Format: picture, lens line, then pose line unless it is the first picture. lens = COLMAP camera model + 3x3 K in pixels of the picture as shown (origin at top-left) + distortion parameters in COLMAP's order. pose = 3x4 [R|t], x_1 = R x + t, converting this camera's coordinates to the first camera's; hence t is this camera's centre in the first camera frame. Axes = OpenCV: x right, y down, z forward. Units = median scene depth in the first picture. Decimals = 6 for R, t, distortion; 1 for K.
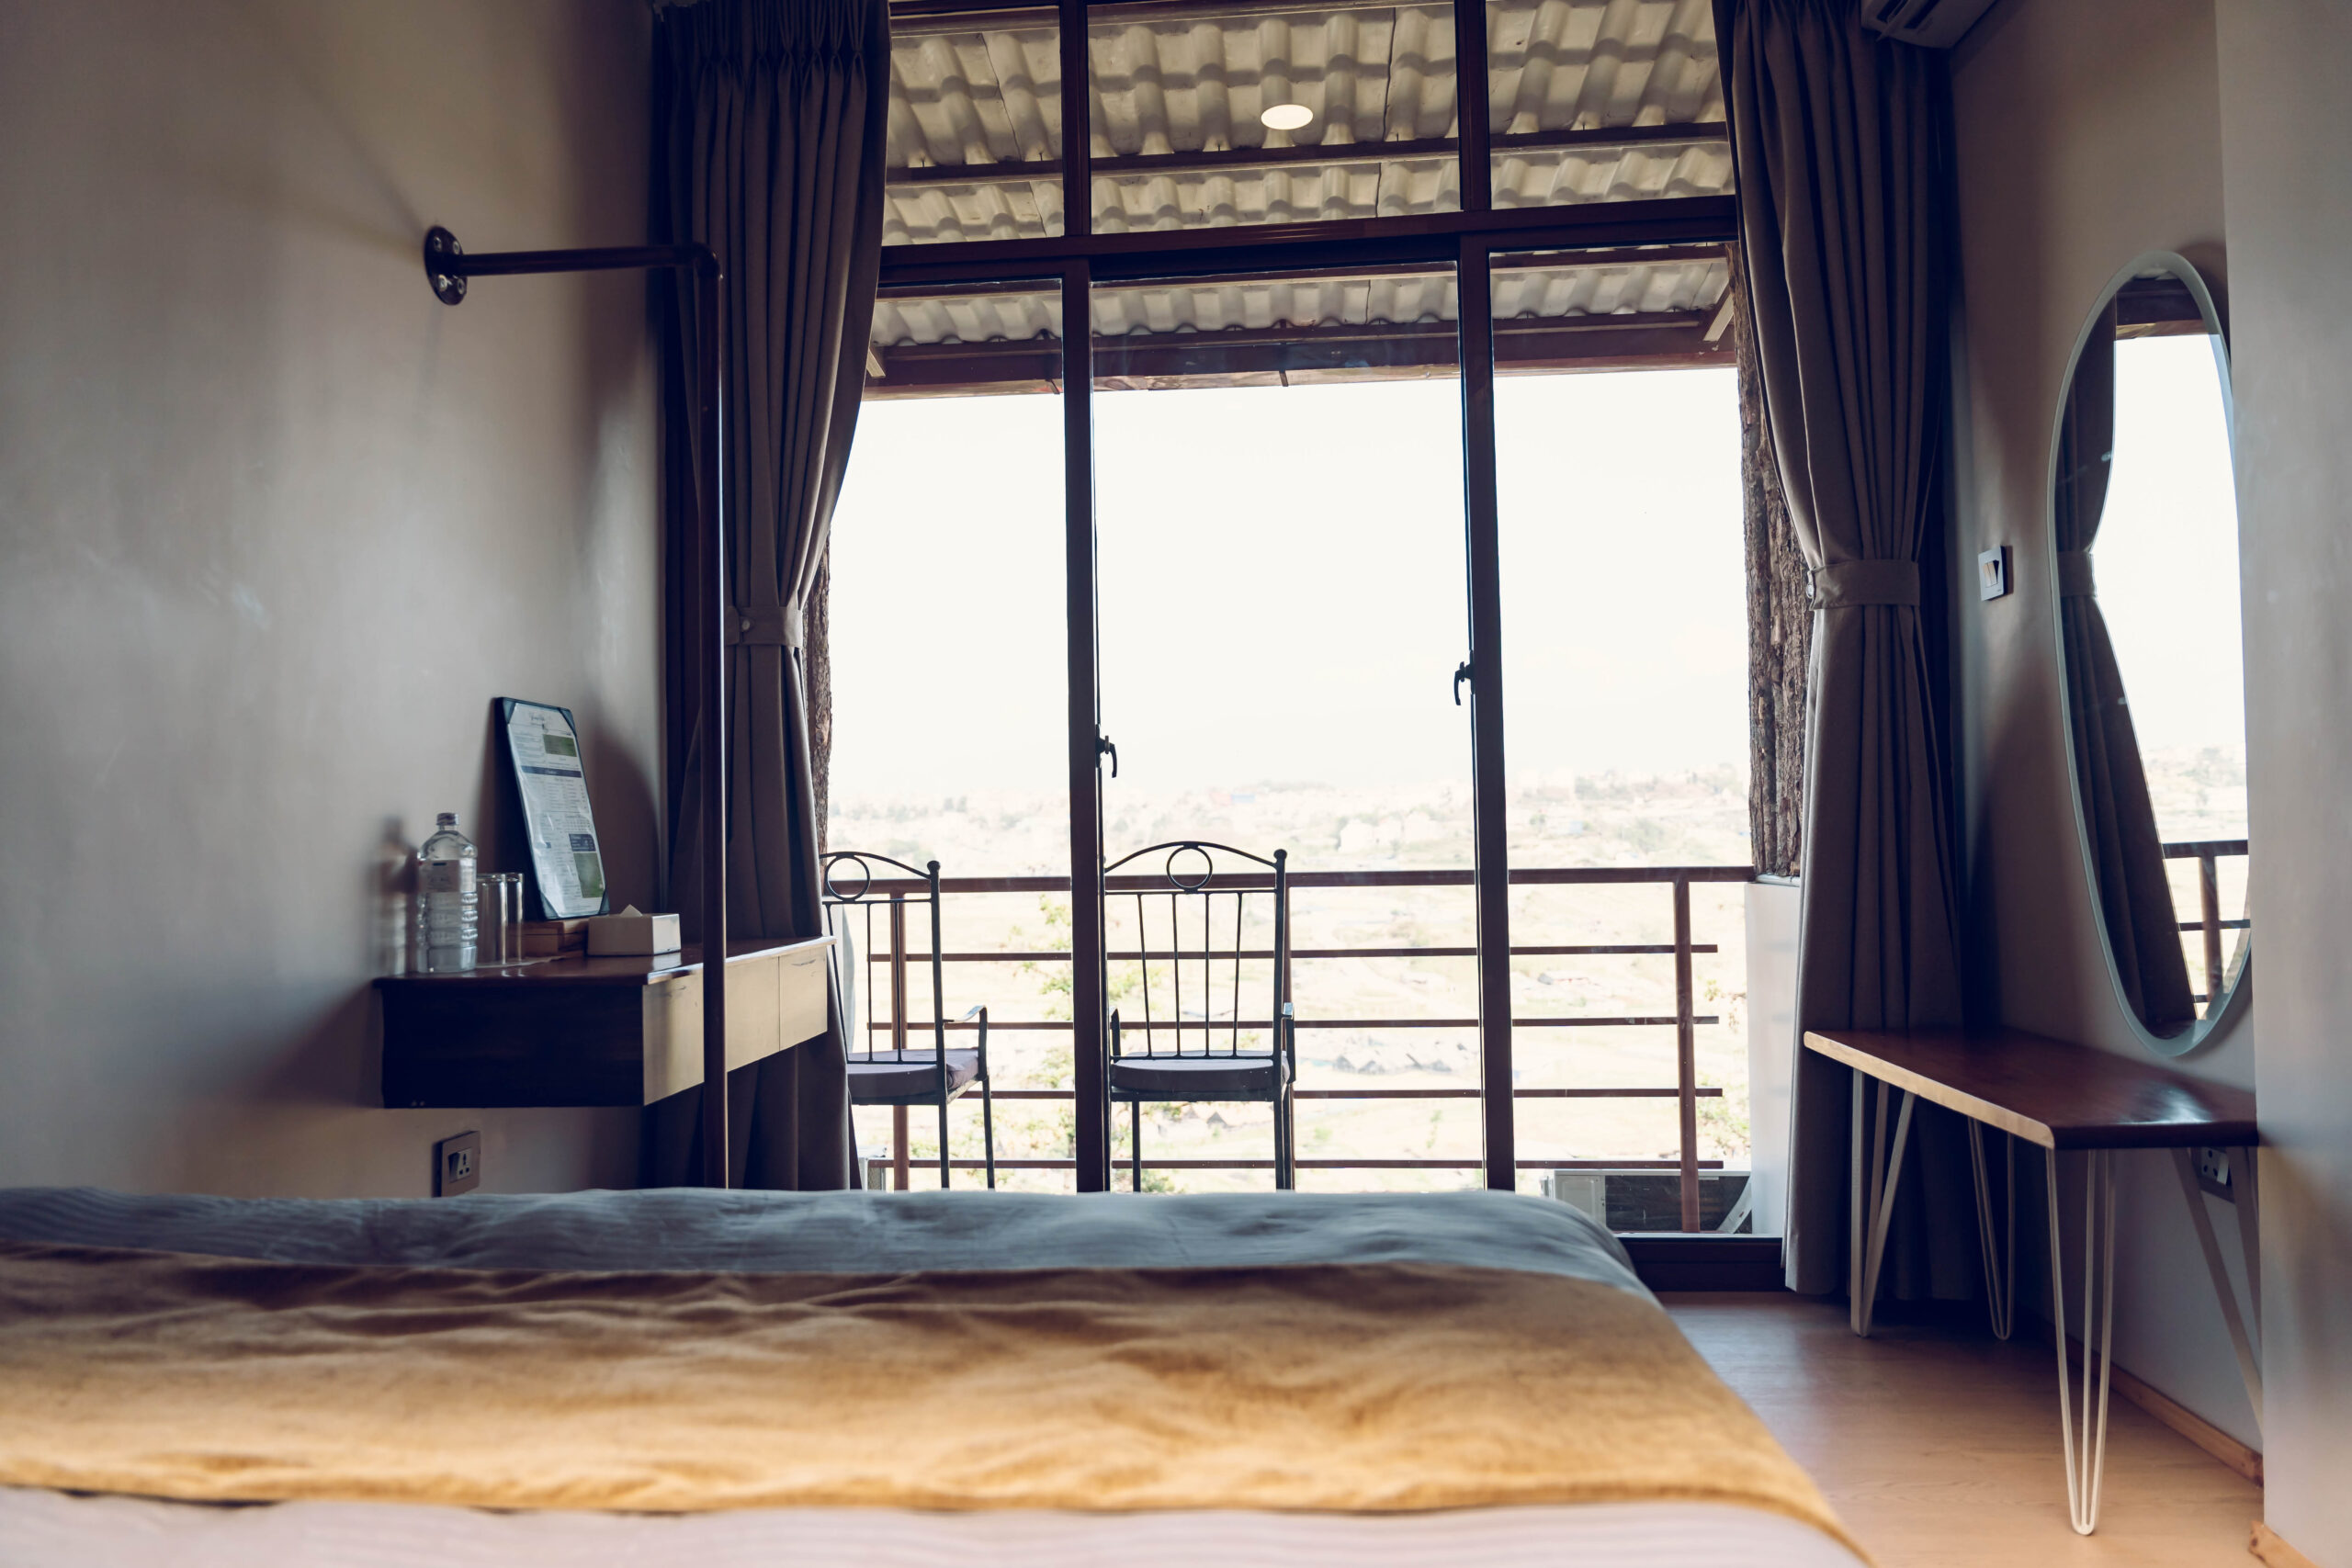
lens RADIAL K [[1561.2, 0, 1176.0], [0, 1561.2, 784.0], [0, 0, 1]] dist [0.002212, 0.000288]
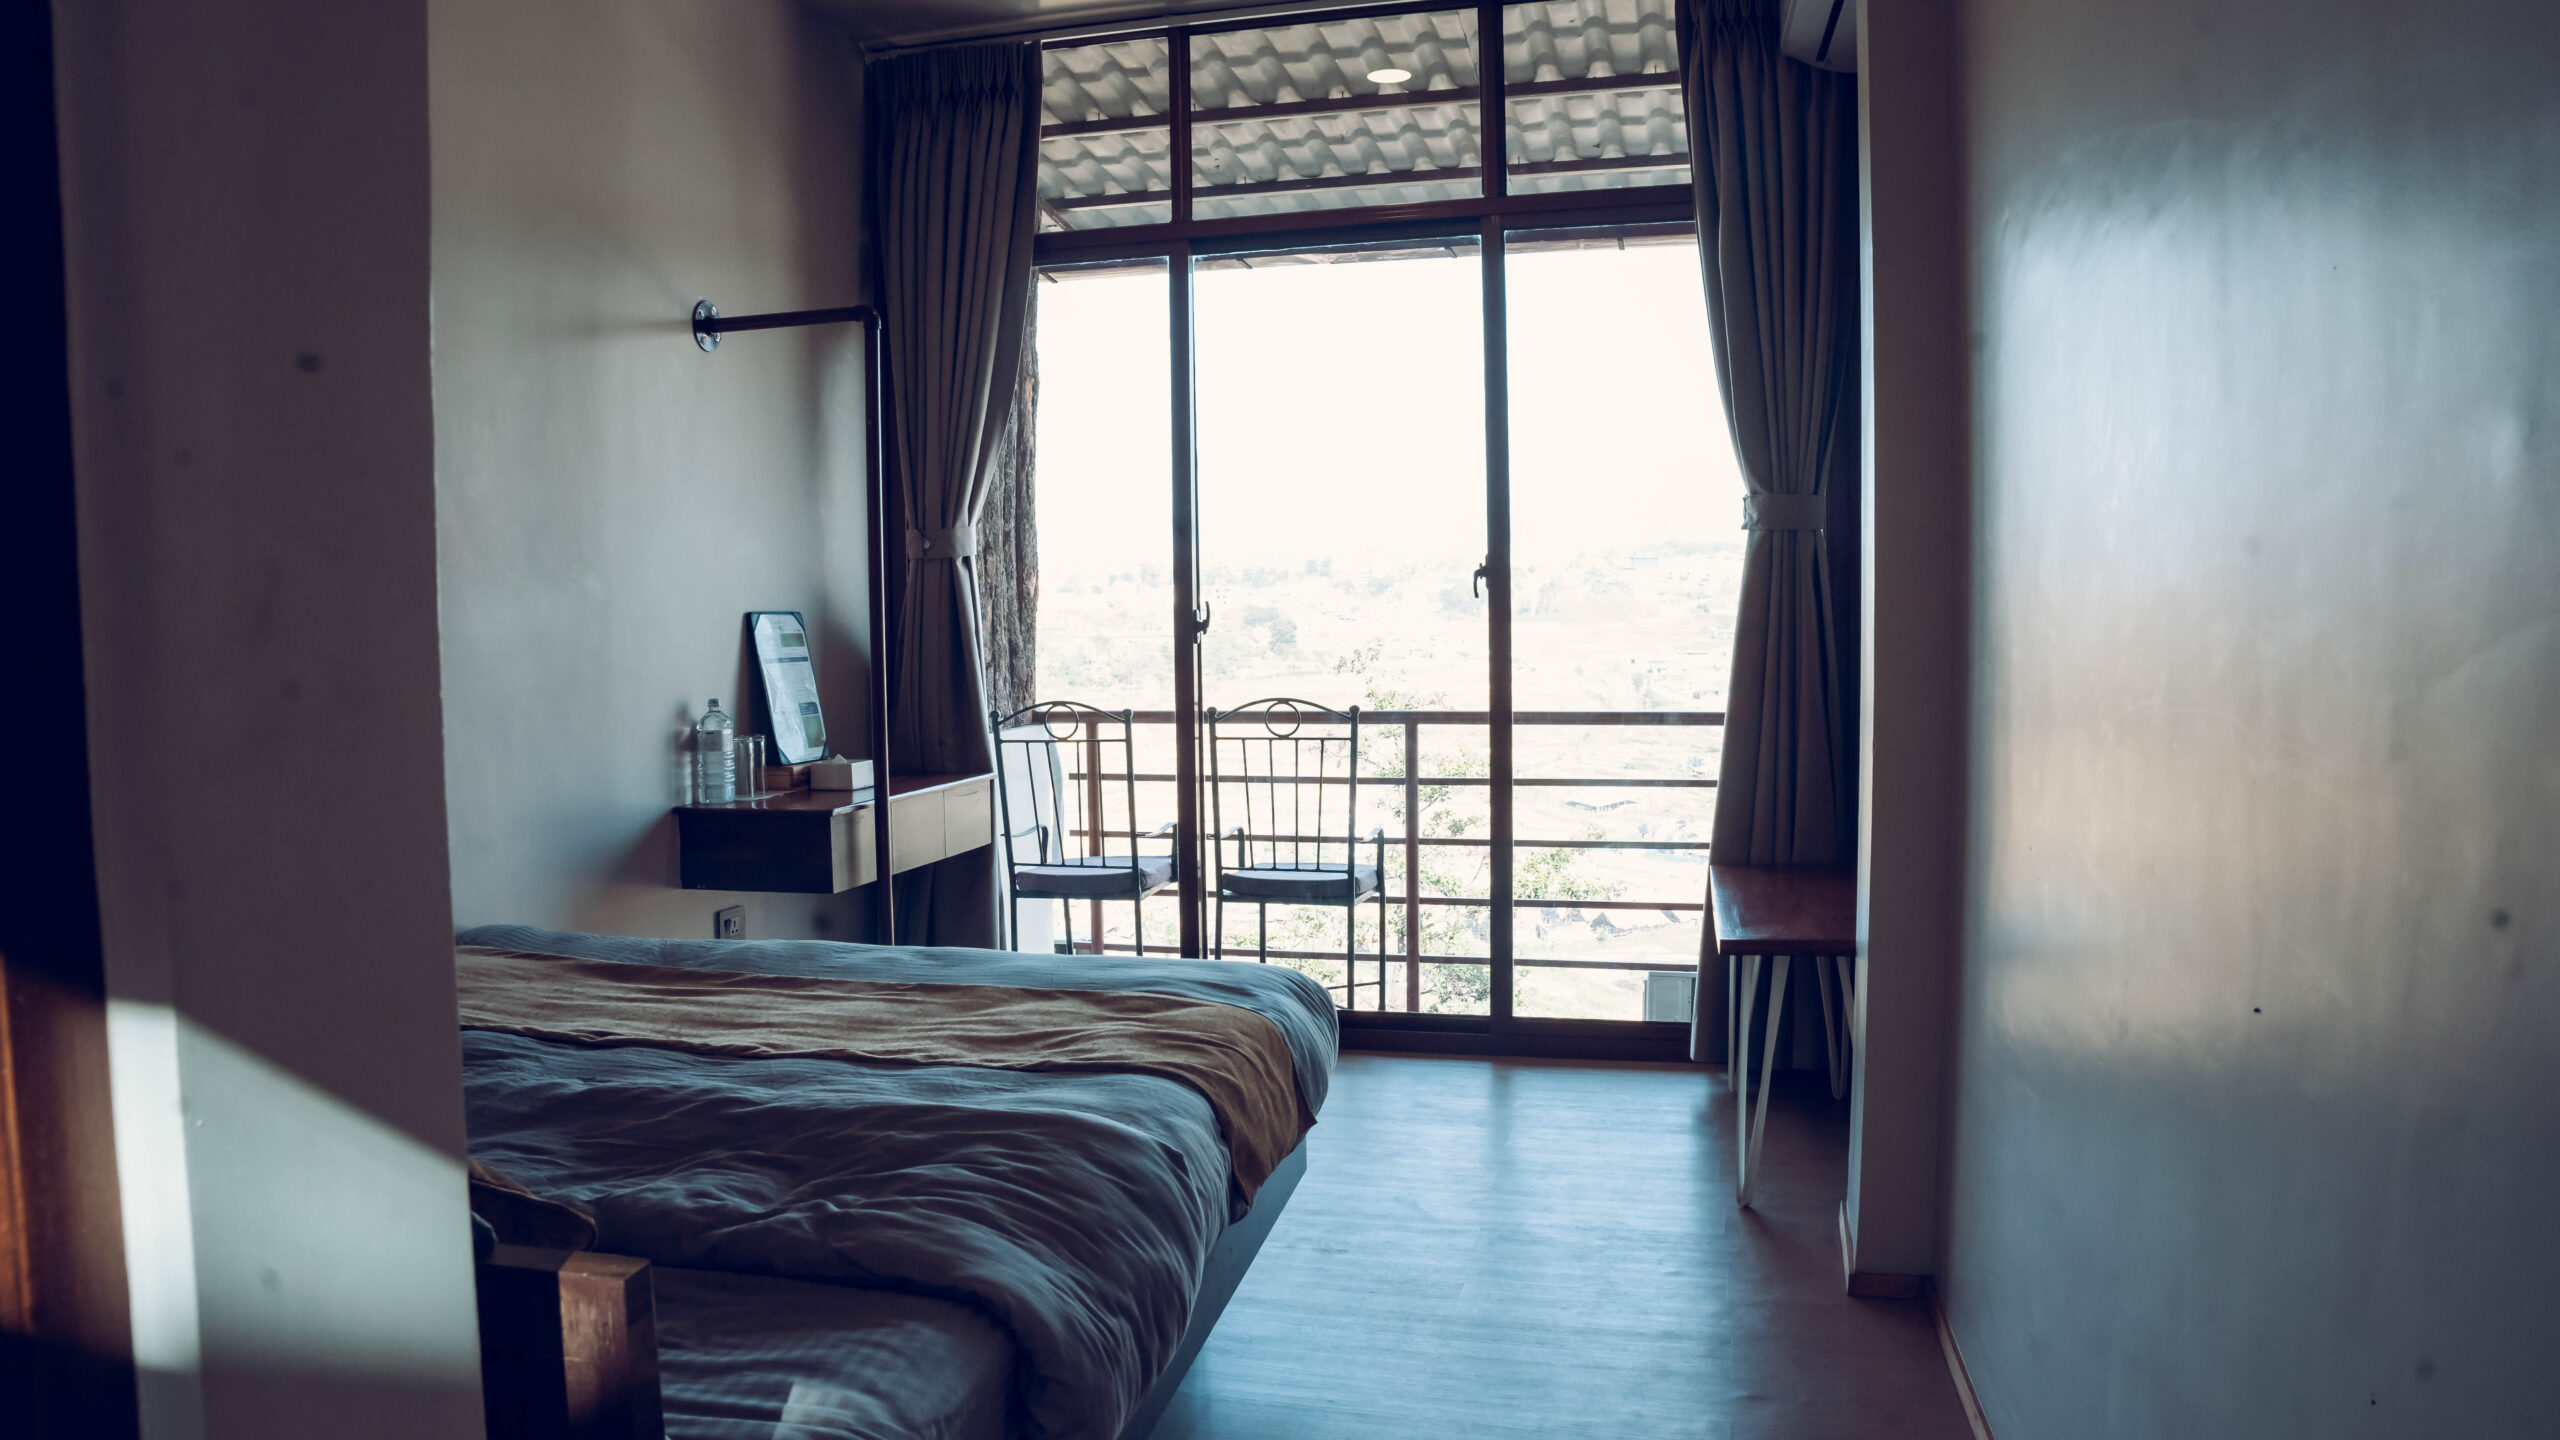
lens RADIAL K [[1775.0, 0, 1280.0], [0, 1775.0, 720.0], [0, 0, 1]] dist [-0.159212, 0.097154]
pose [[0.986668, 0.014475, -0.162102, 0.279736], [0.001746, 0.995038, 0.099479, -0.102511], [0.162737, -0.098435, 0.981747, -0.460557]]
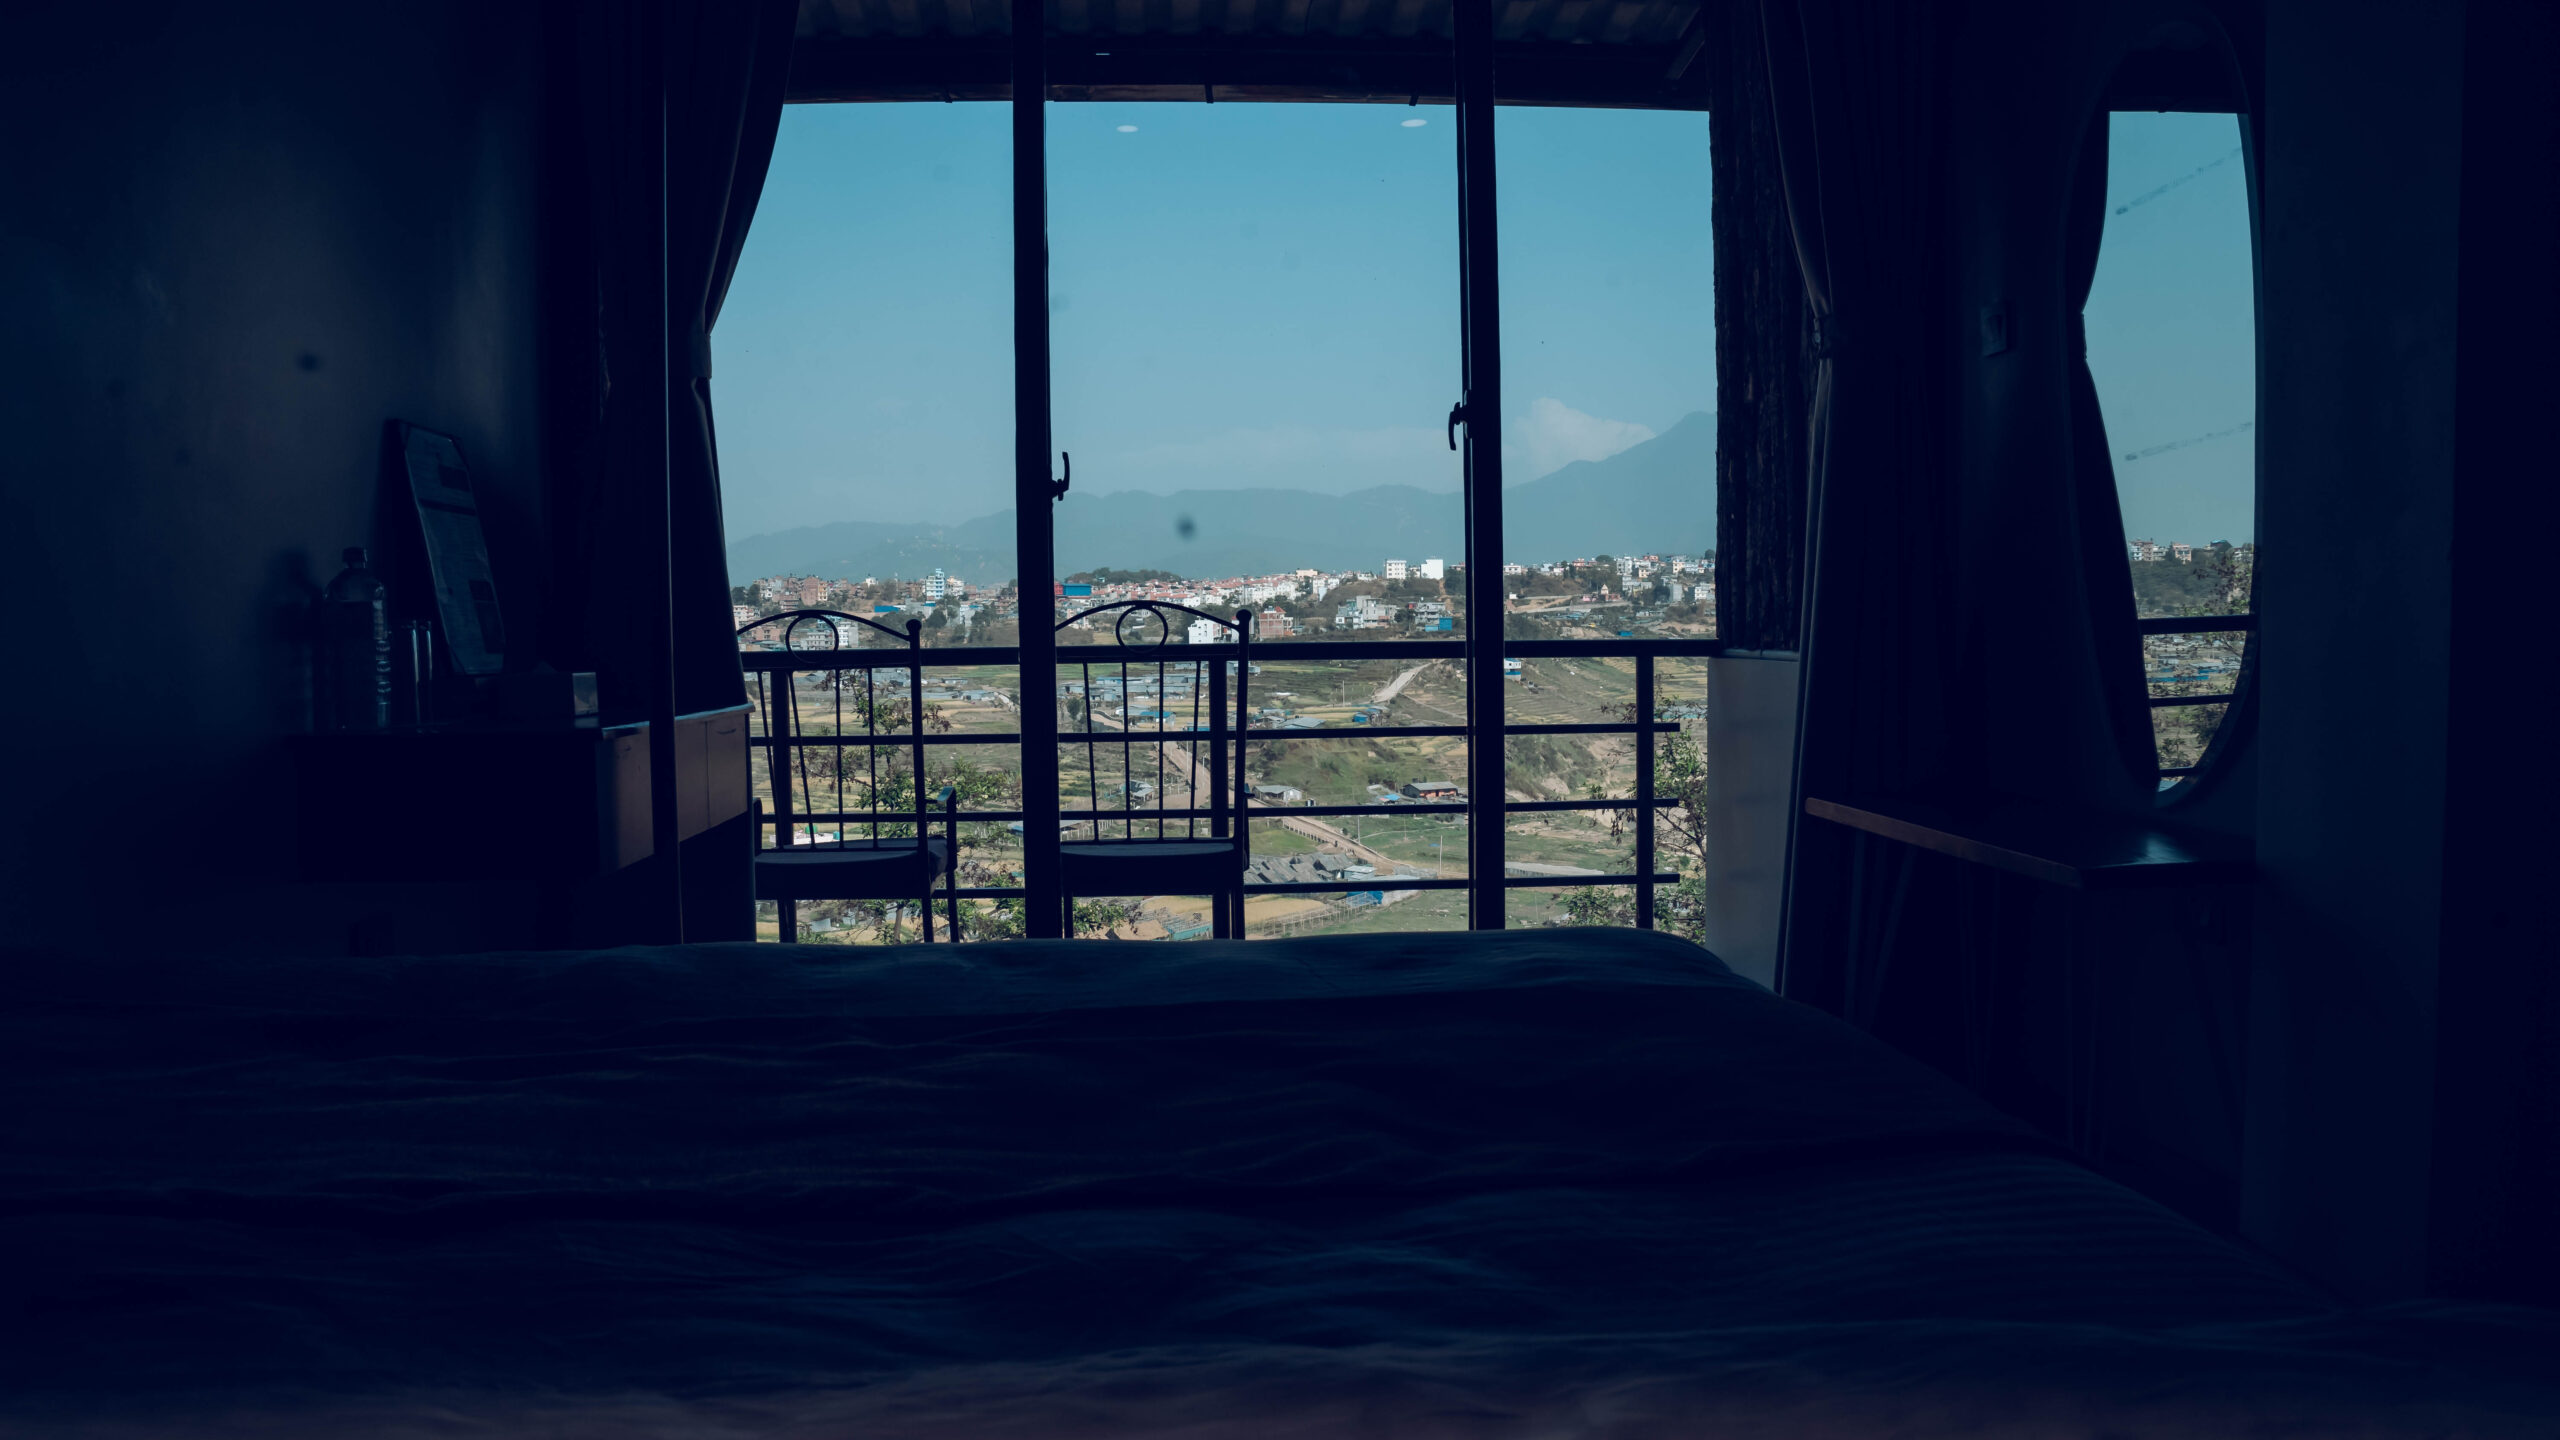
lens RADIAL K [[1775.0, 0, 1280.0], [0, 1775.0, 720.0], [0, 0, 1]] dist [-0.159212, 0.097154]
pose [[0.987815, -0.002787, 0.155605, -0.086122], [-0.010109, 0.996579, 0.082025, 0.024841], [-0.155302, -0.082599, 0.984408, -0.012042]]
